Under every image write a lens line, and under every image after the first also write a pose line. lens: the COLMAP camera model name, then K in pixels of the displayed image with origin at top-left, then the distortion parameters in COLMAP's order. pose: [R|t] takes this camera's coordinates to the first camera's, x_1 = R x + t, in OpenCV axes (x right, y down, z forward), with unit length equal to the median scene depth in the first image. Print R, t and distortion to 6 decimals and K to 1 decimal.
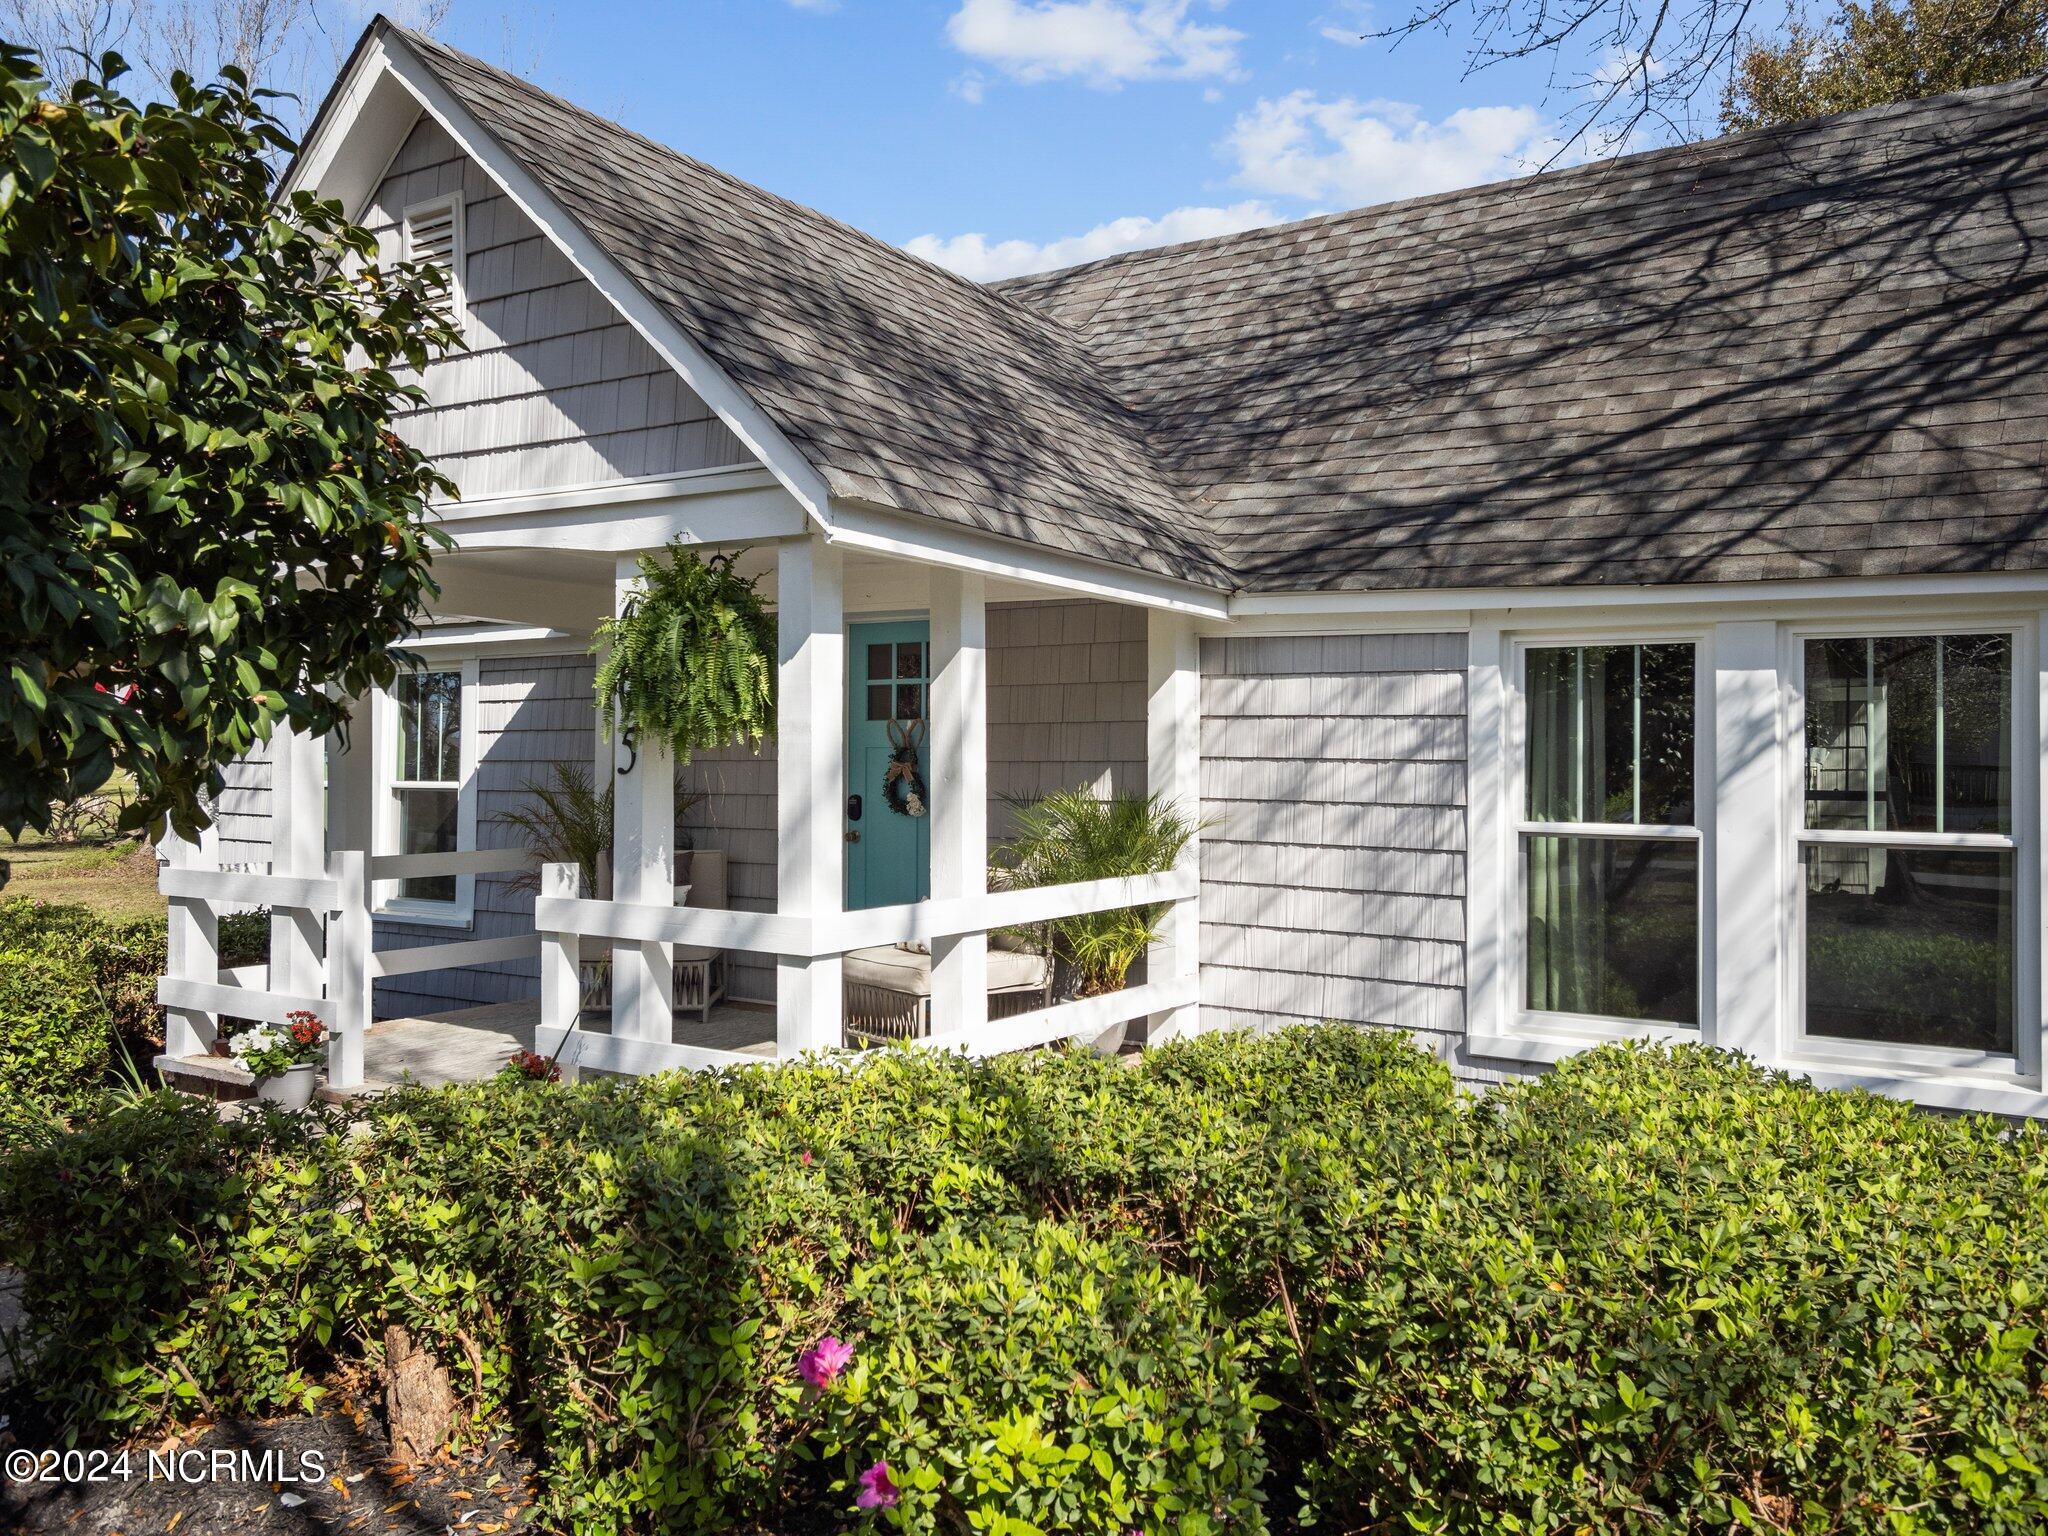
lens RADIAL K [[1640.1, 0, 1024.0], [0, 1640.1, 768.0], [0, 0, 1]] dist [0.013402, 0.000948]
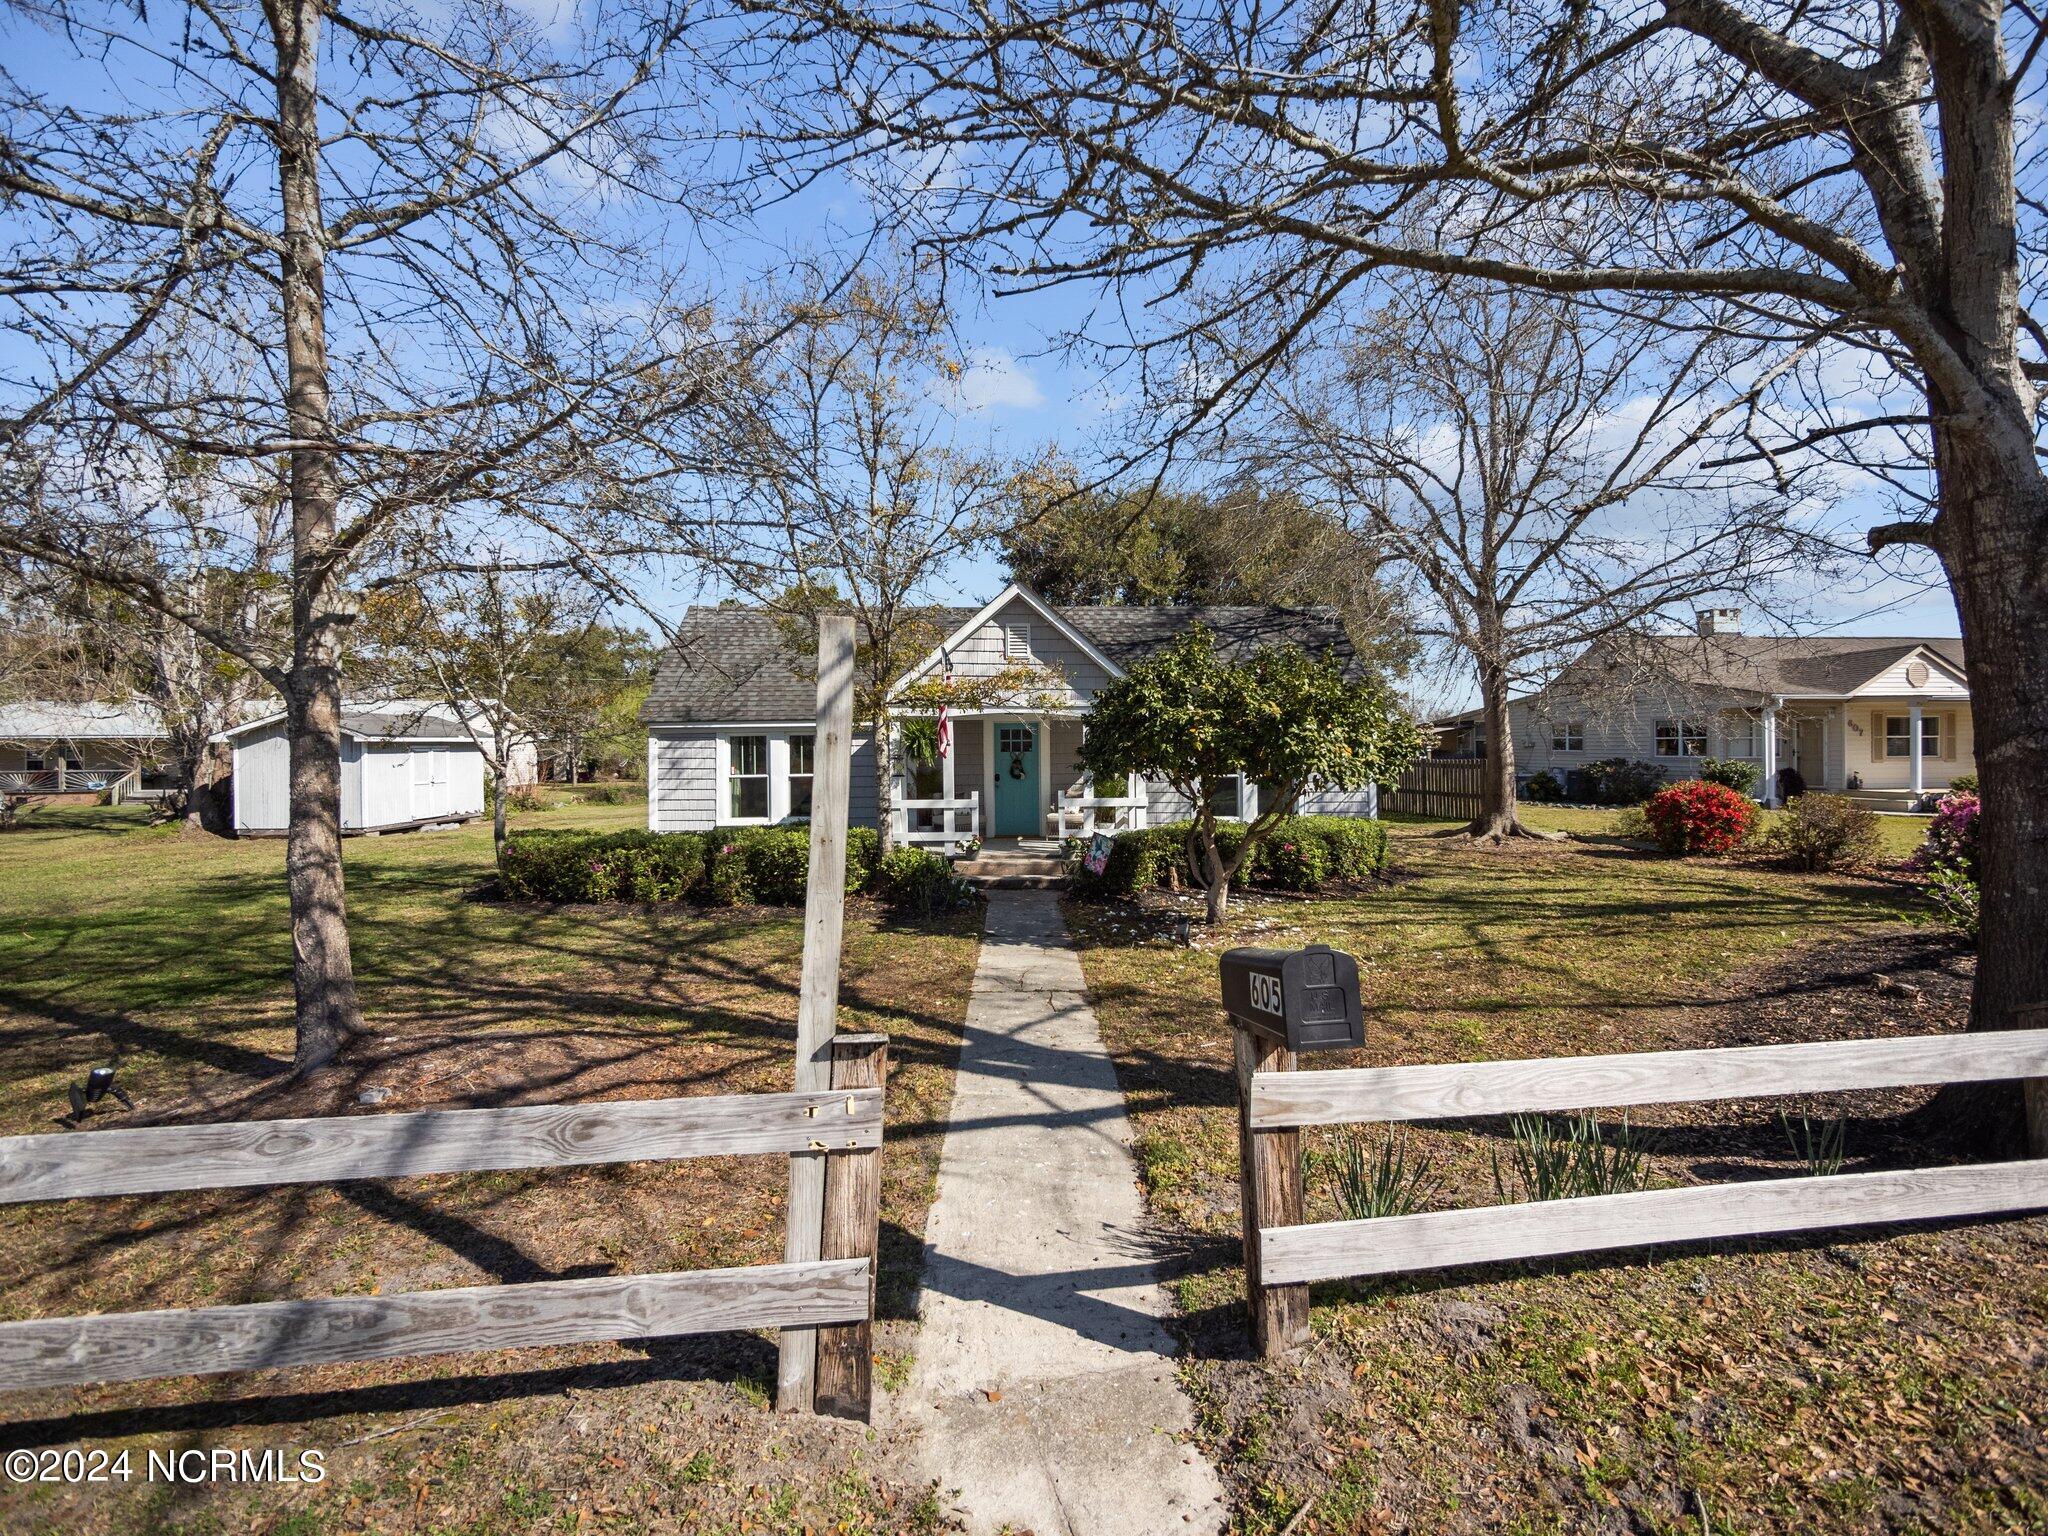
lens RADIAL K [[860.3, 0, 1021.2], [0, 860.3, 775.2], [0, 0, 1]] dist [0.020166, 0.000107]
pose [[0.811208, -0.026423, 0.584161, -1.127238], [0.015505, 0.999599, 0.023682, -0.022720], [-0.584553, -0.010154, 0.811292, -0.479930]]
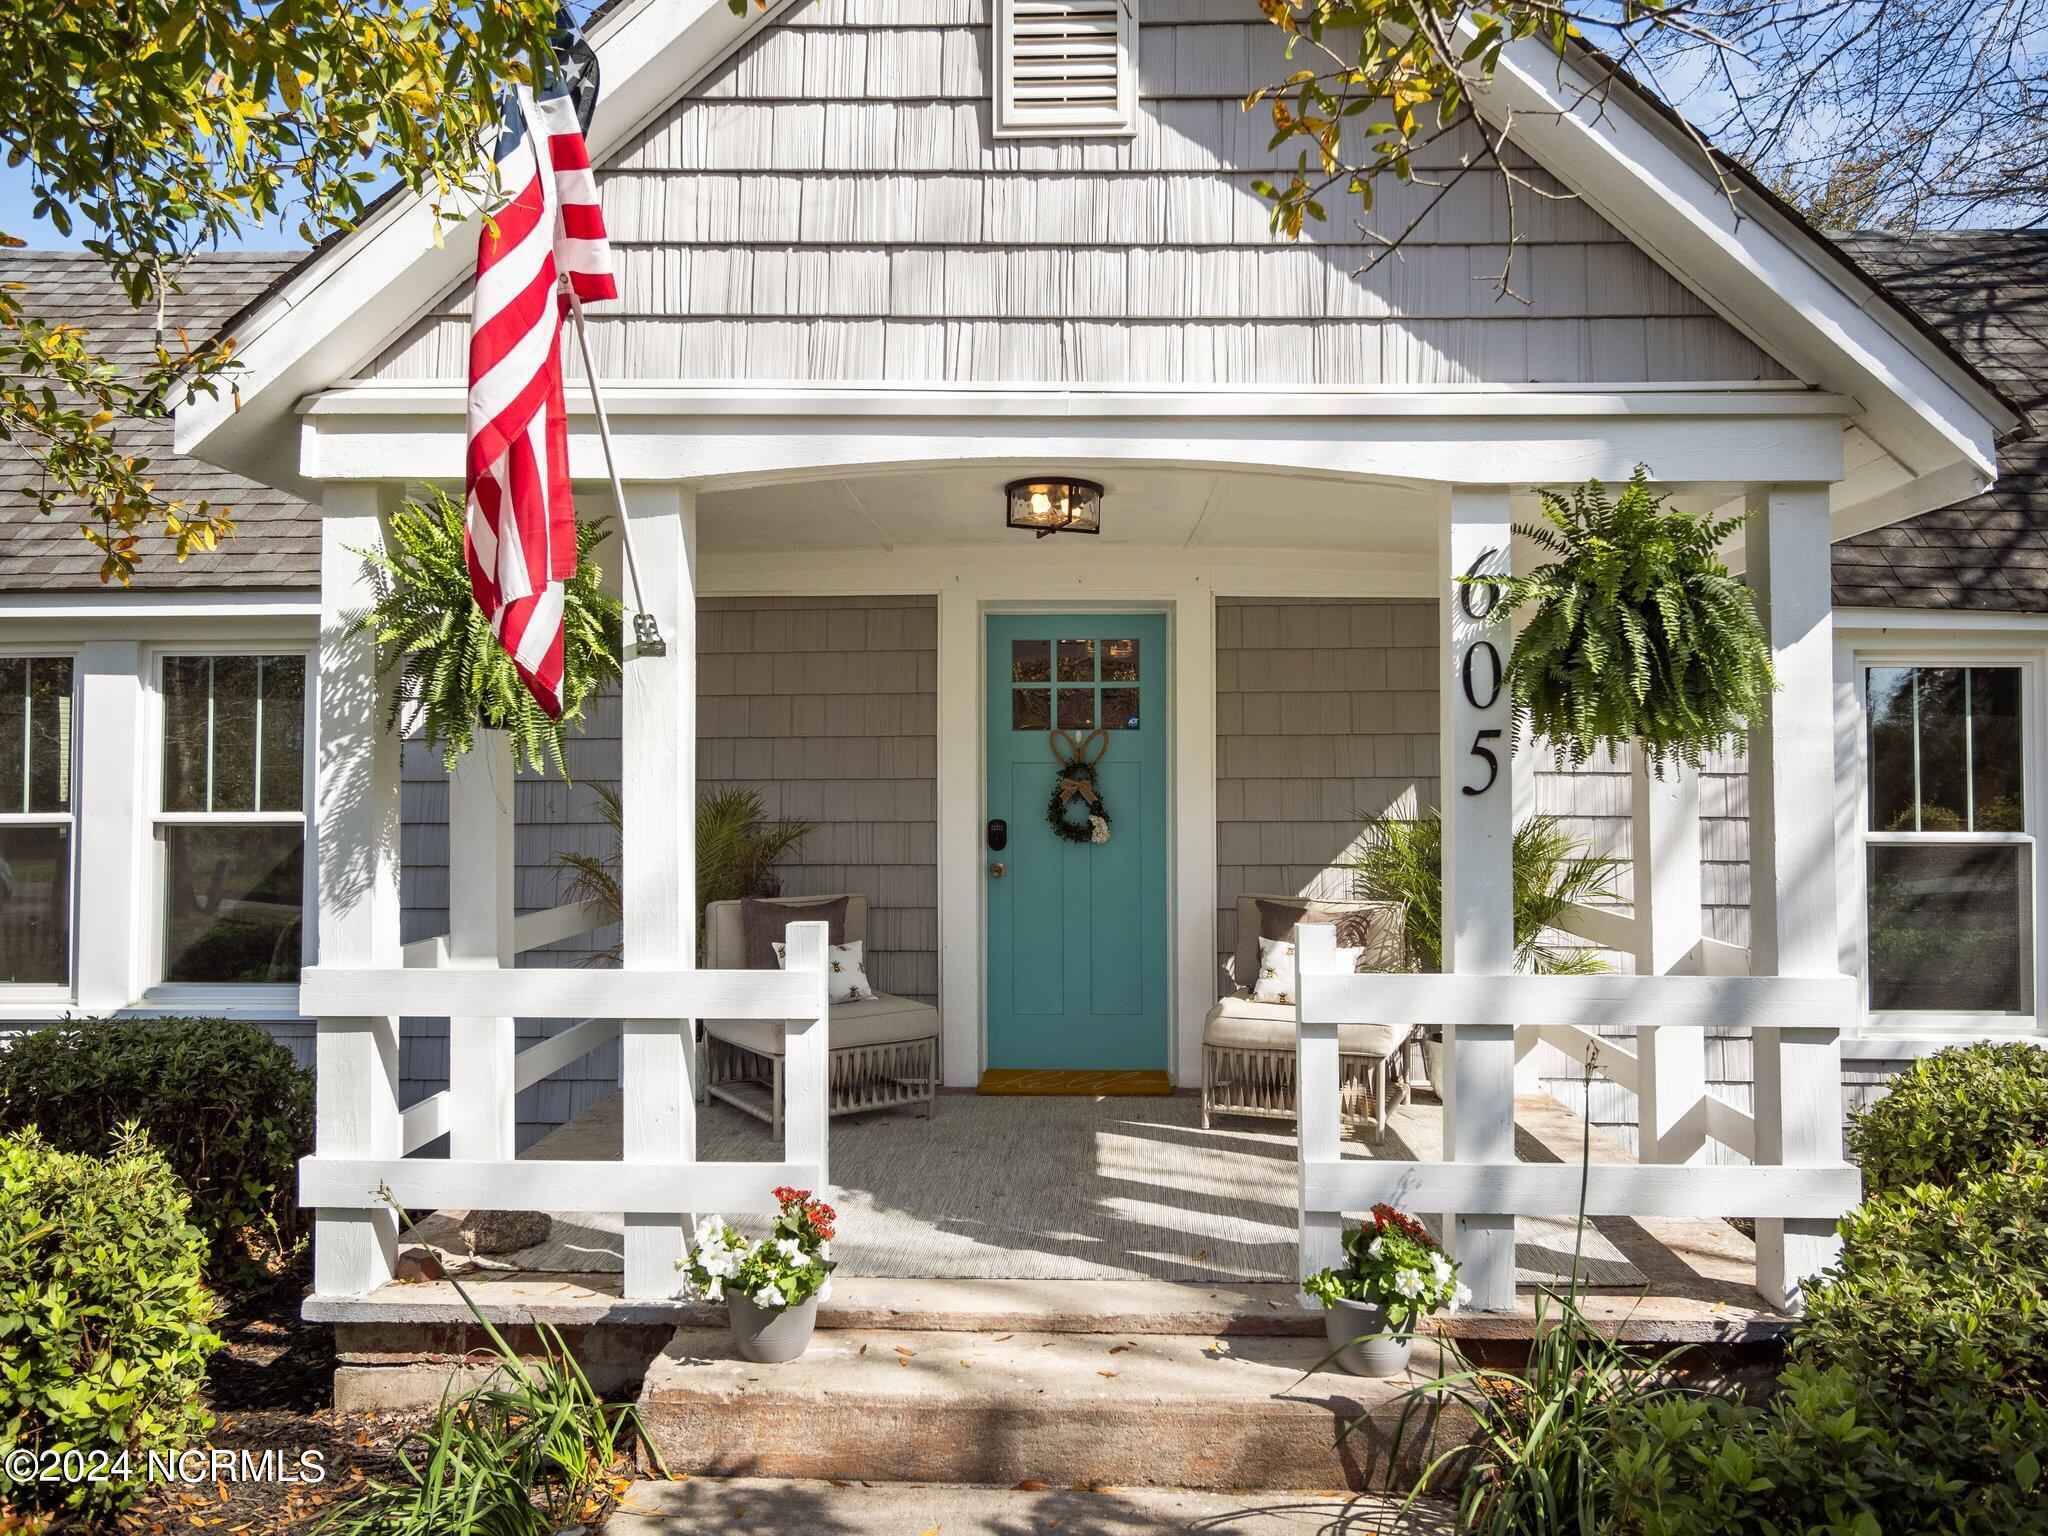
lens RADIAL K [[1482.0, 0, 1024.0], [0, 1482.0, 768.0], [0, 0, 1]] dist [0.001329, -0.001025]
pose [[0.846556, 0.000941, 0.532299, -0.502448], [0.007203, 0.999887, -0.013224, 0.000188], [-0.532251, 0.015029, 0.846453, 0.368463]]
